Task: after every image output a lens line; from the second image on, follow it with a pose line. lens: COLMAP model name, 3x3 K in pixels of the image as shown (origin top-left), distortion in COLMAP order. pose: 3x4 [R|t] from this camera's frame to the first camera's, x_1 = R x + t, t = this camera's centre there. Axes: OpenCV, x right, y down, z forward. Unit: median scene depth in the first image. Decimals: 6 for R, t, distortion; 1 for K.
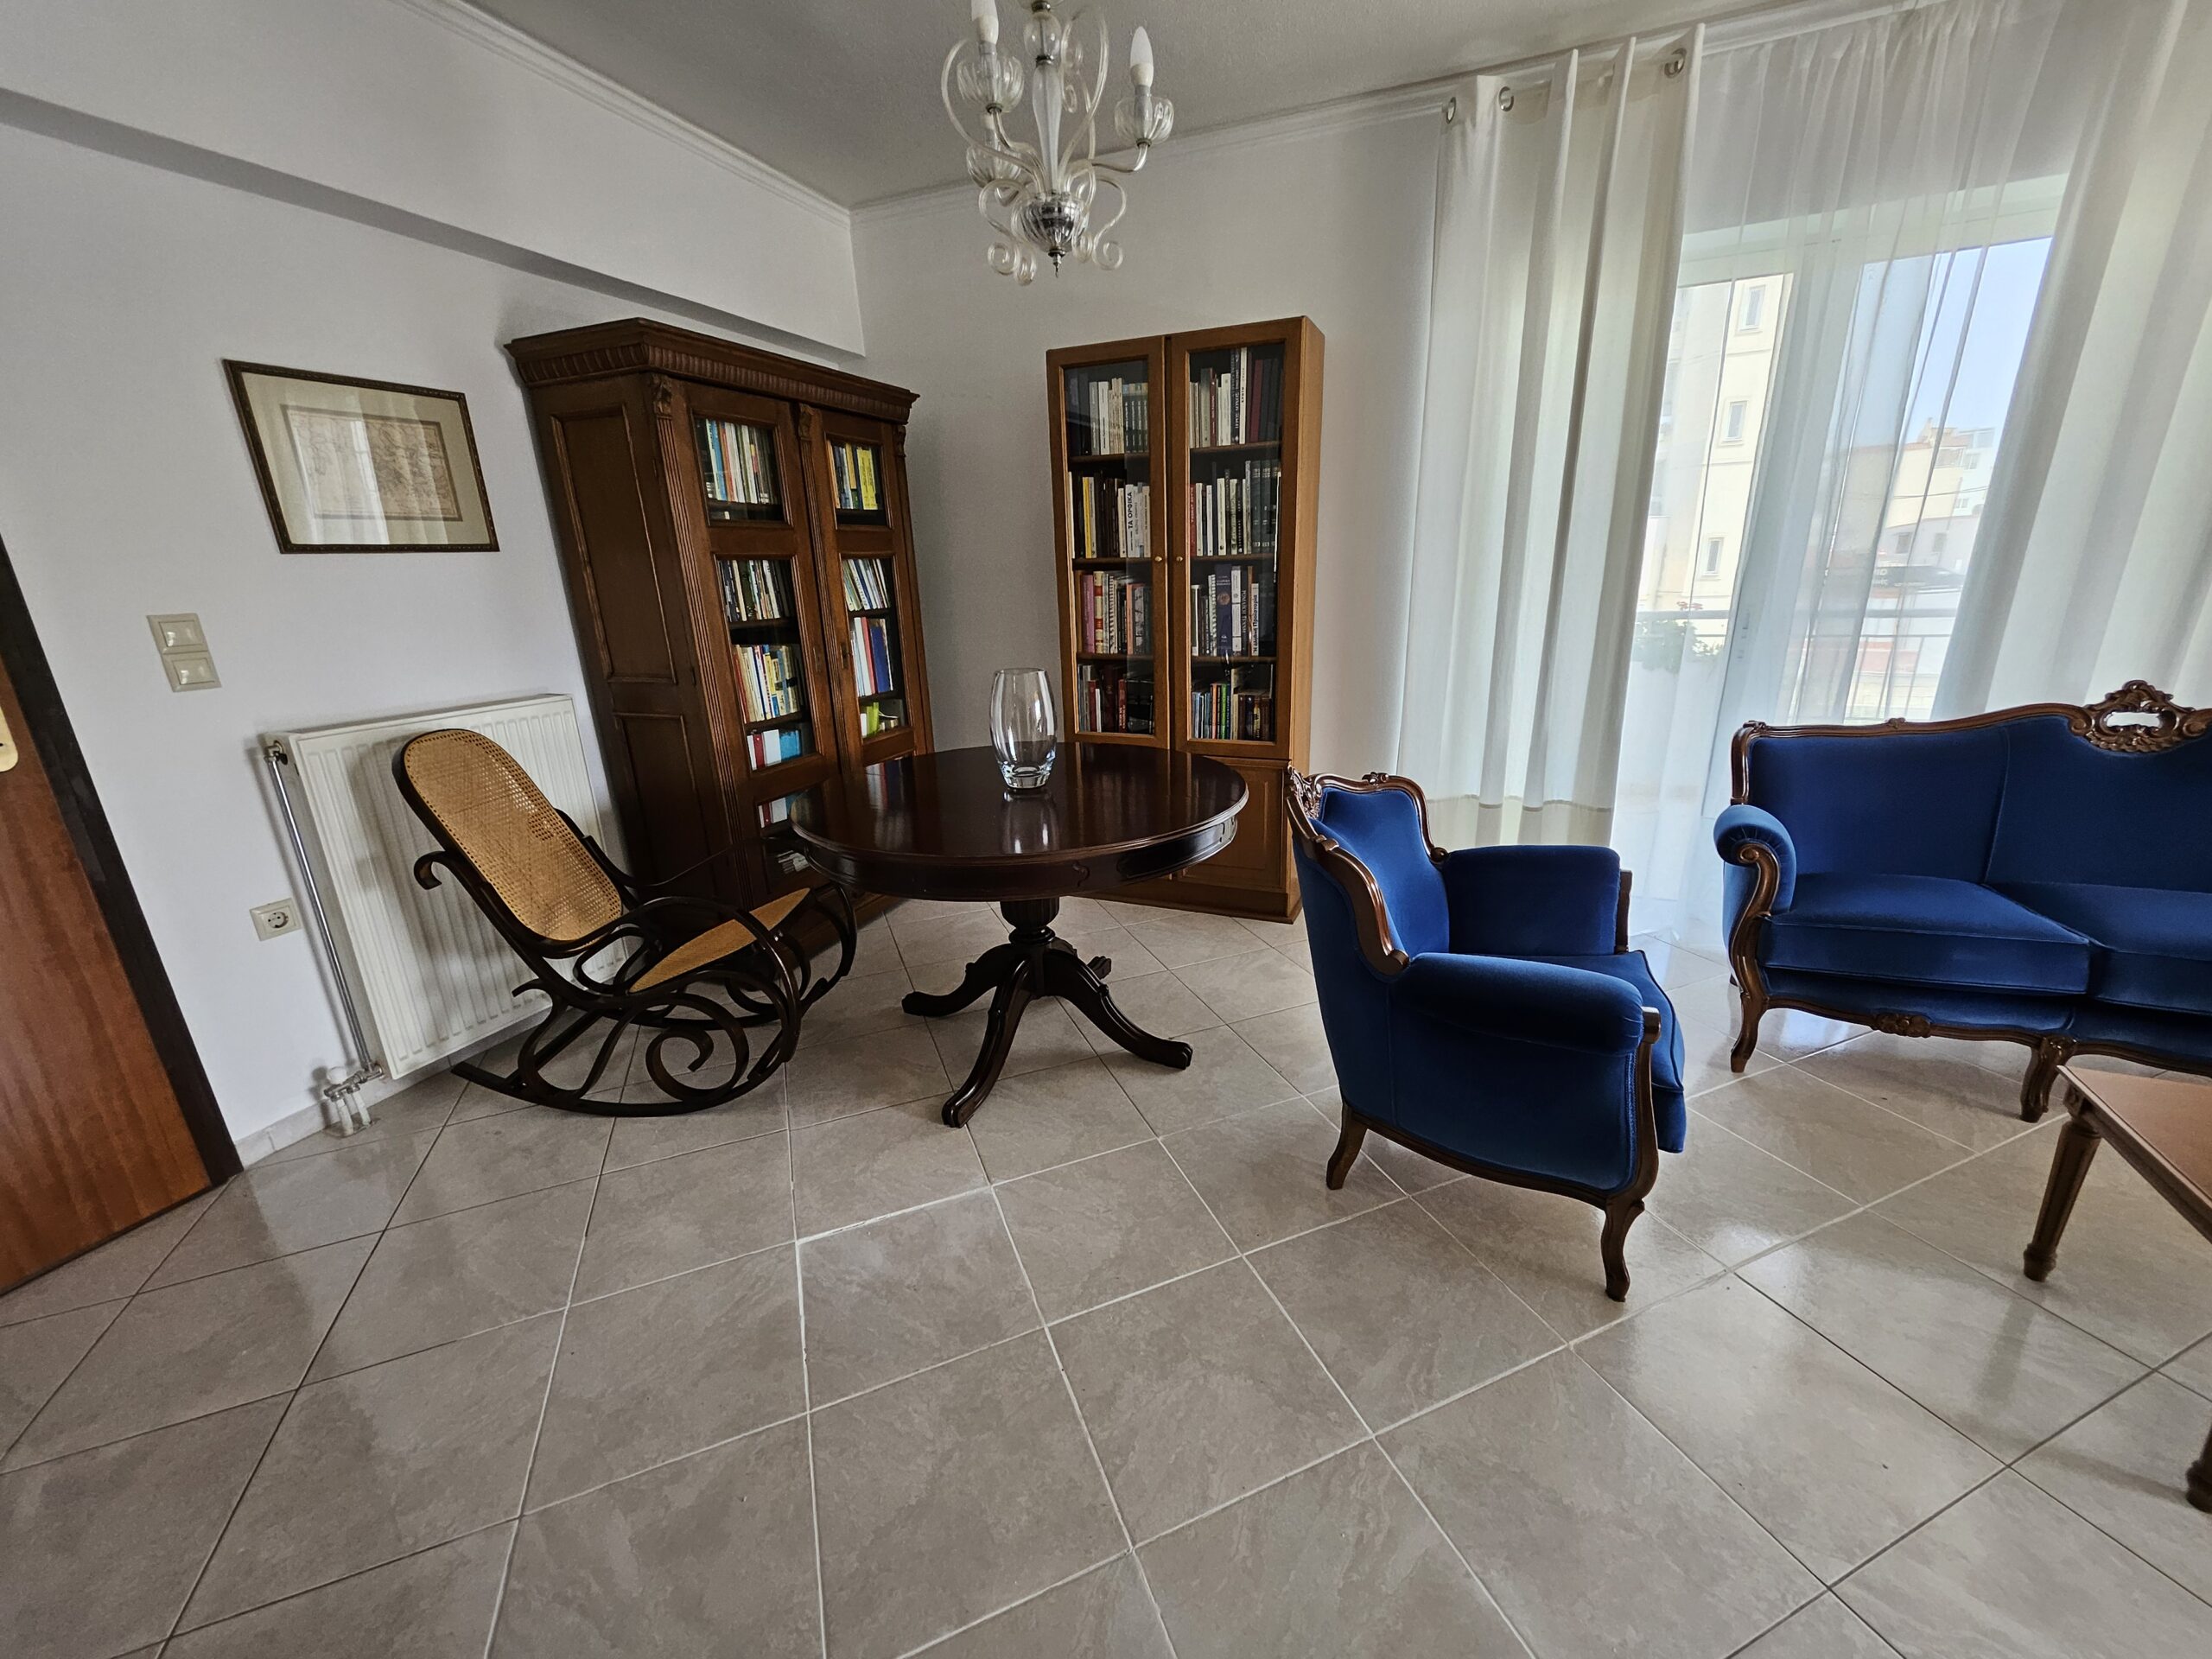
lens RADIAL K [[868.4, 0, 1122.0], [0, 868.4, 836.1], [0, 0, 1]] dist [0.010597, -0.004730]
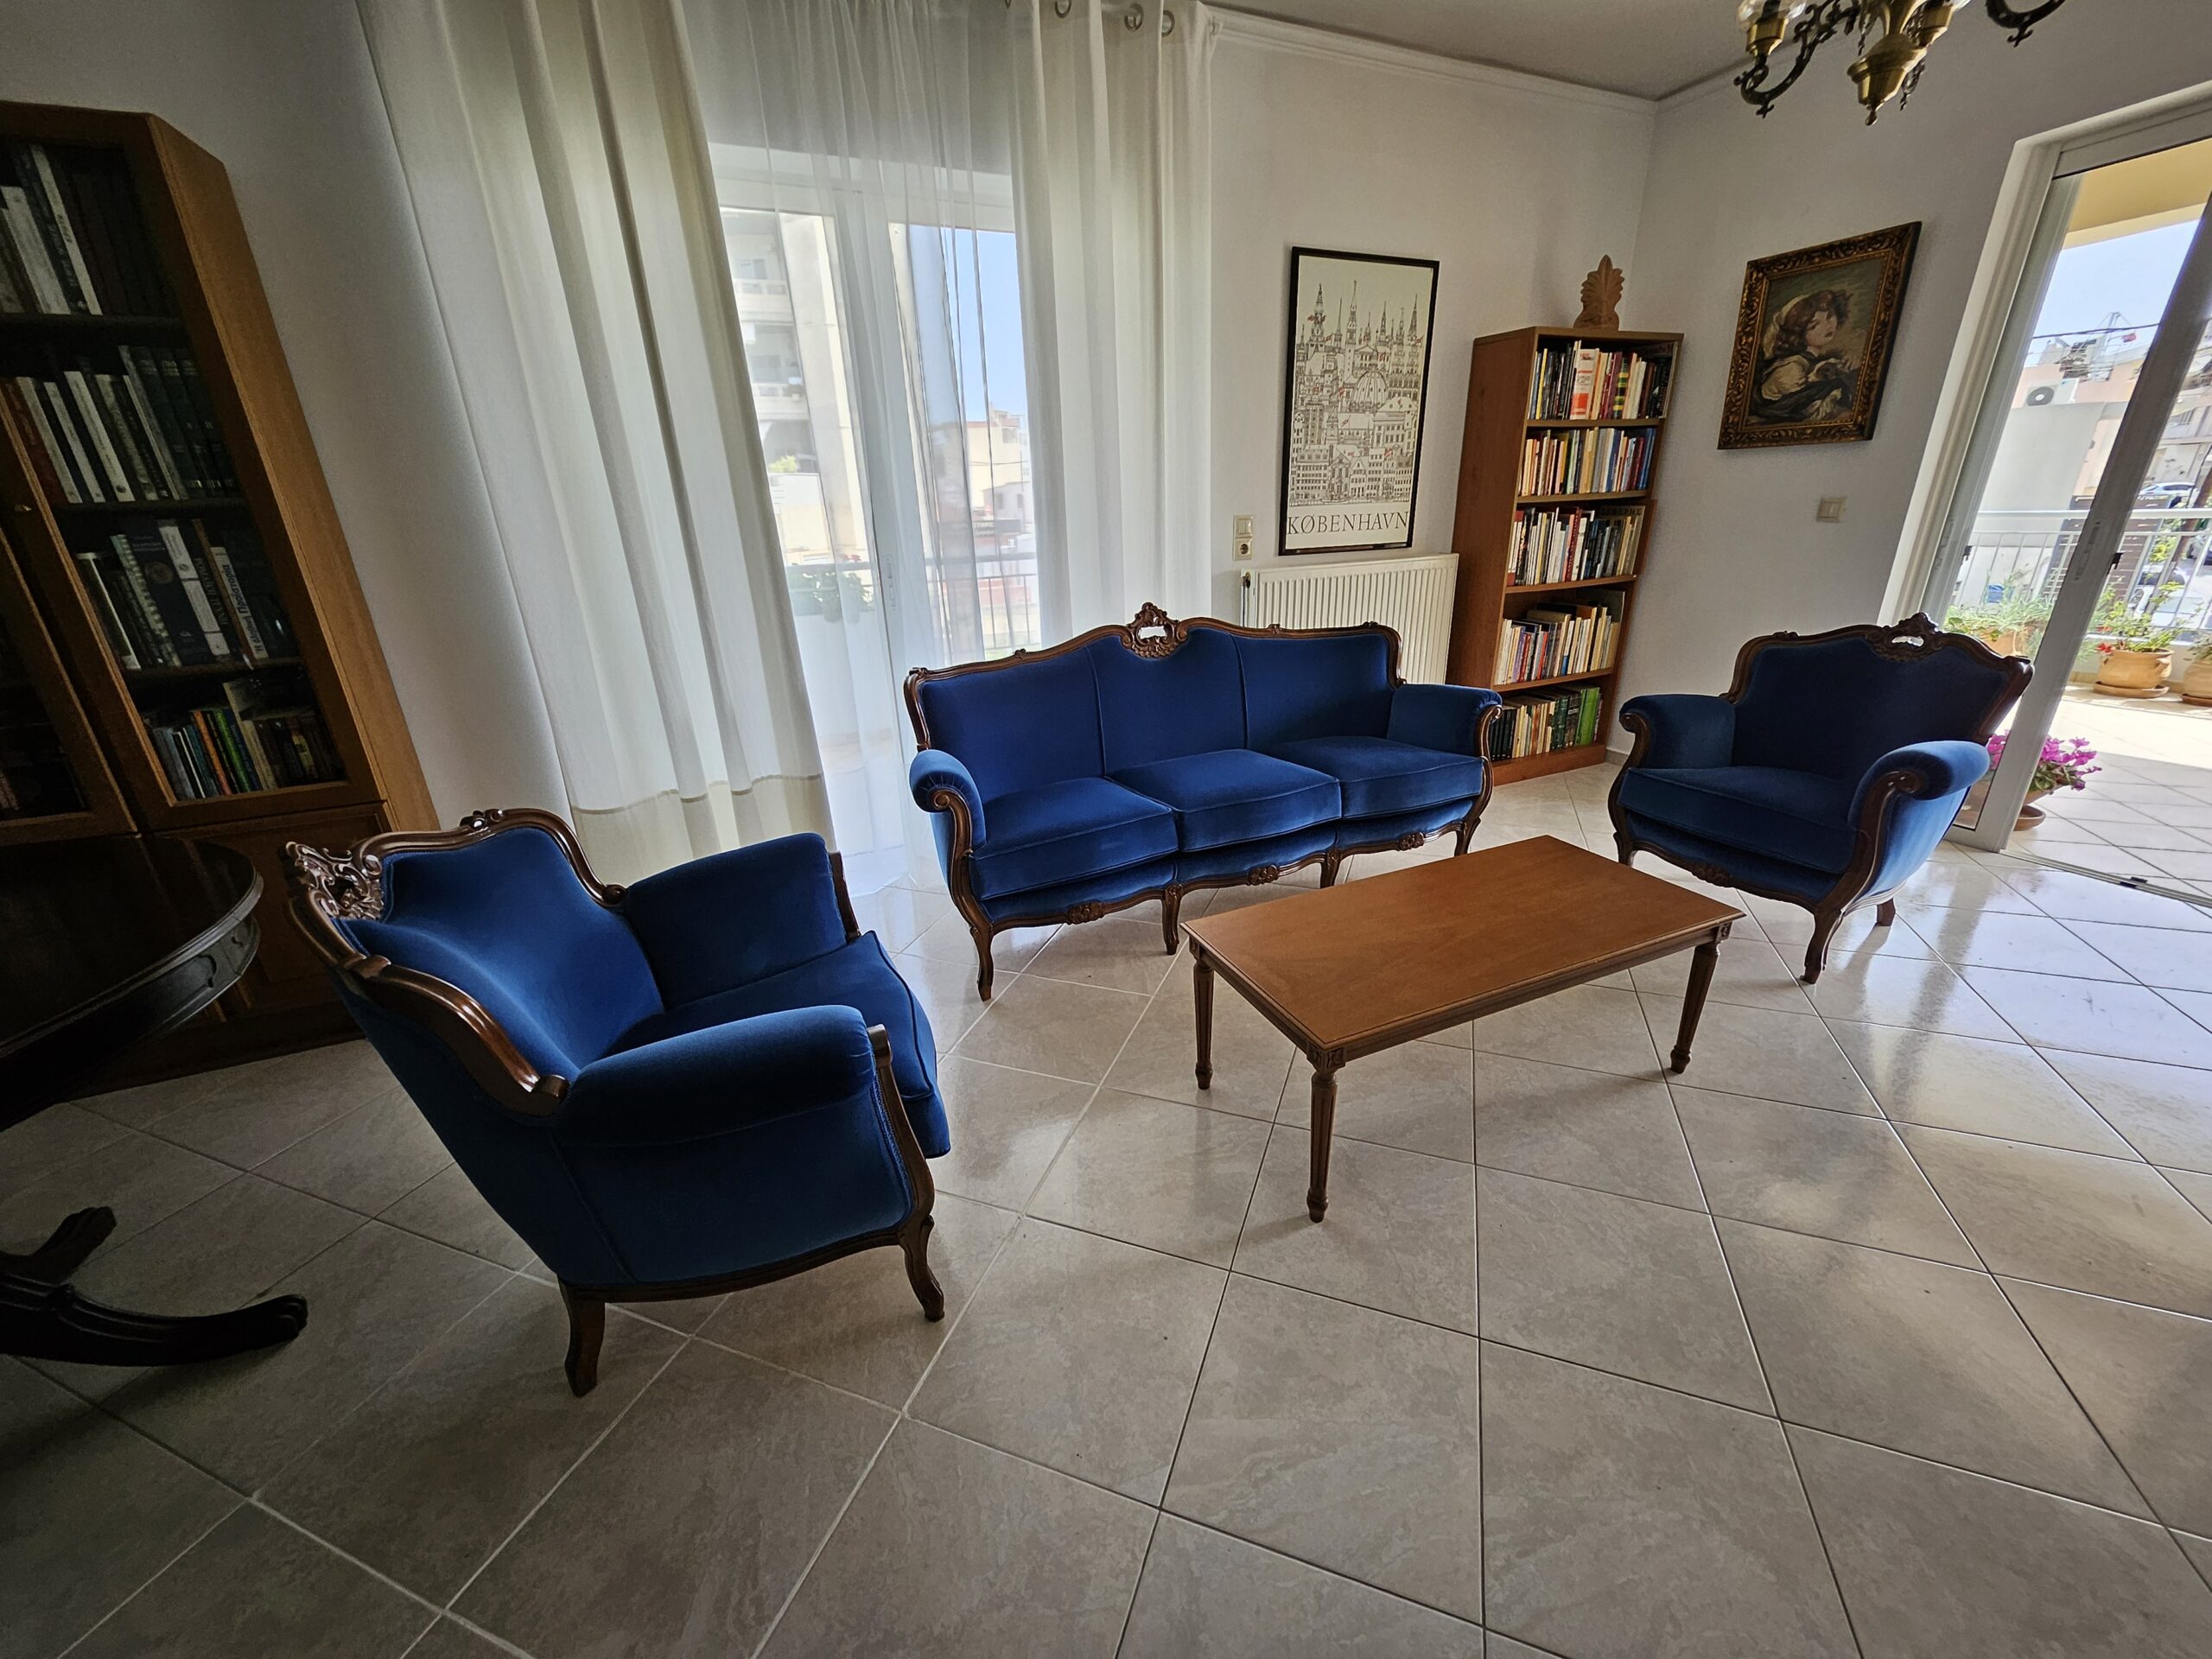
lens RADIAL K [[868.4, 0, 1117.7], [0, 868.4, 832.5], [0, 0, 1]] dist [0.010597, -0.004730]
pose [[0.674293, -0.257184, 0.692232, 0.133212], [0.228584, 0.964047, 0.135510, -0.031625], [-0.702195, 0.066860, 0.708838, 0.124828]]
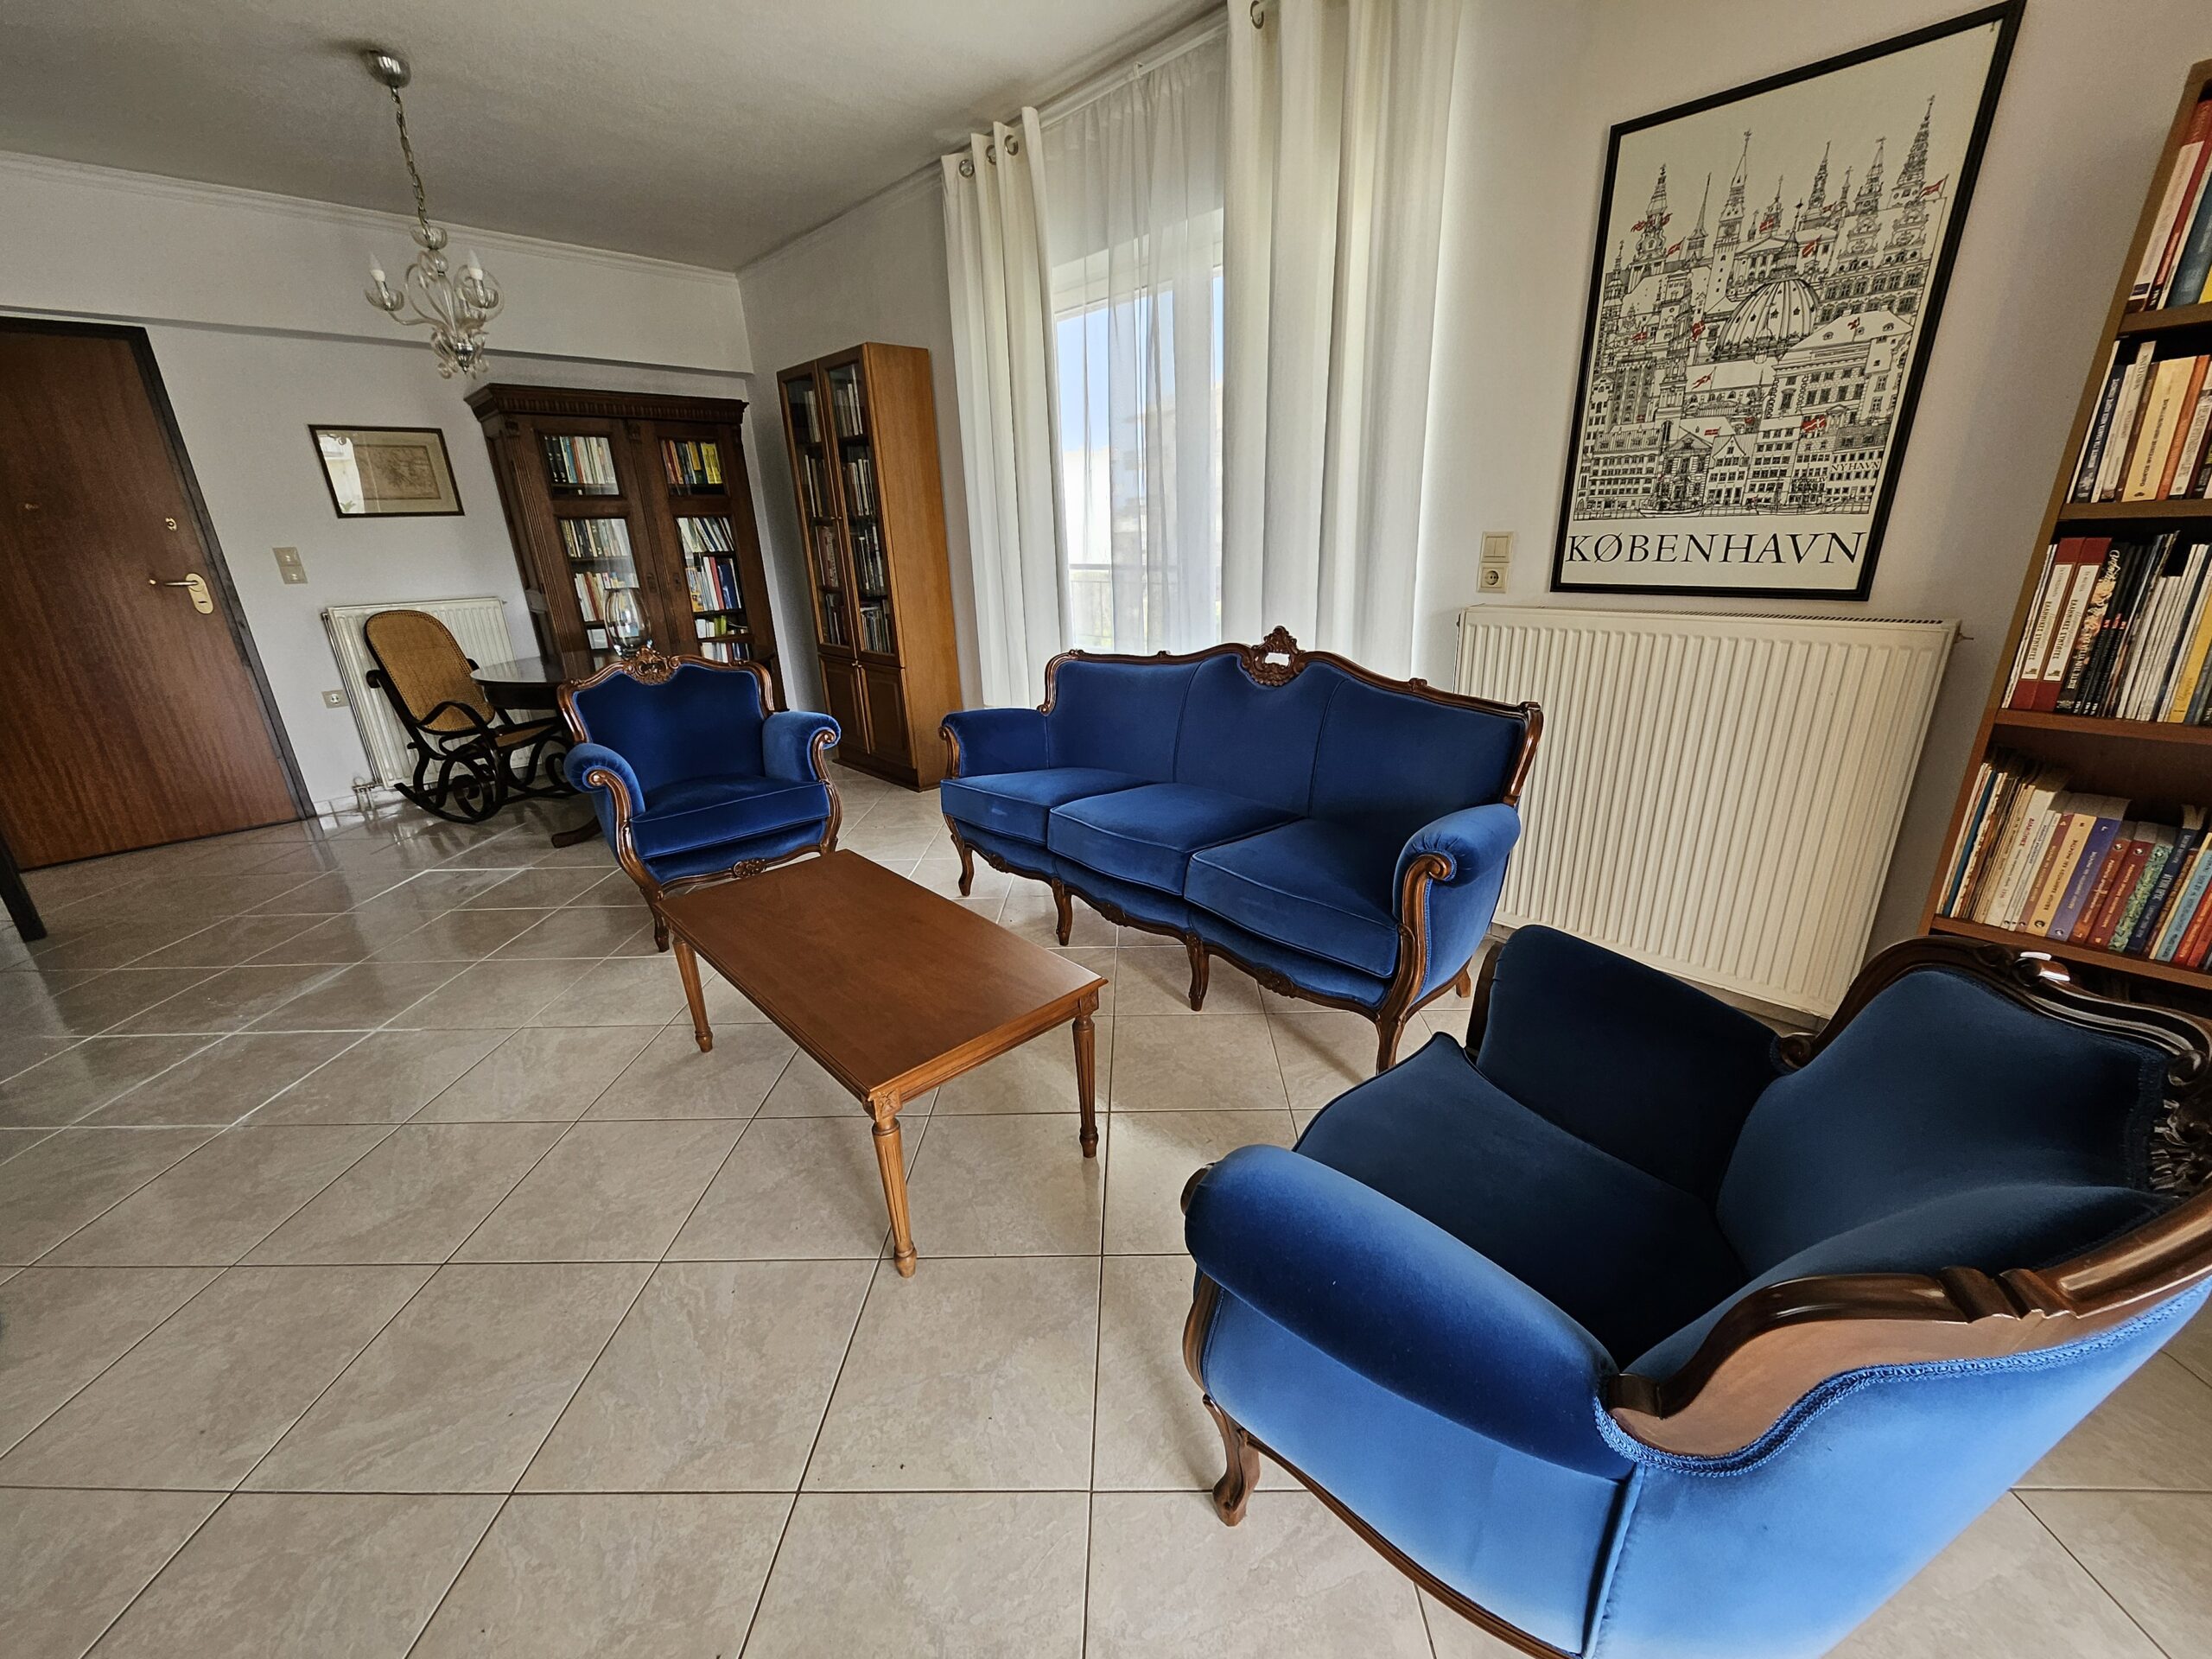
lens RADIAL K [[868.4, 0, 1118.1], [0, 868.4, 832.7], [0, 0, 1]] dist [0.010597, -0.004730]
pose [[0.917614, 0.134281, -0.374102, 1.400764], [-0.115153, 0.990652, 0.073133, 0.039792], [0.380426, -0.024029, 0.924499, -0.186083]]
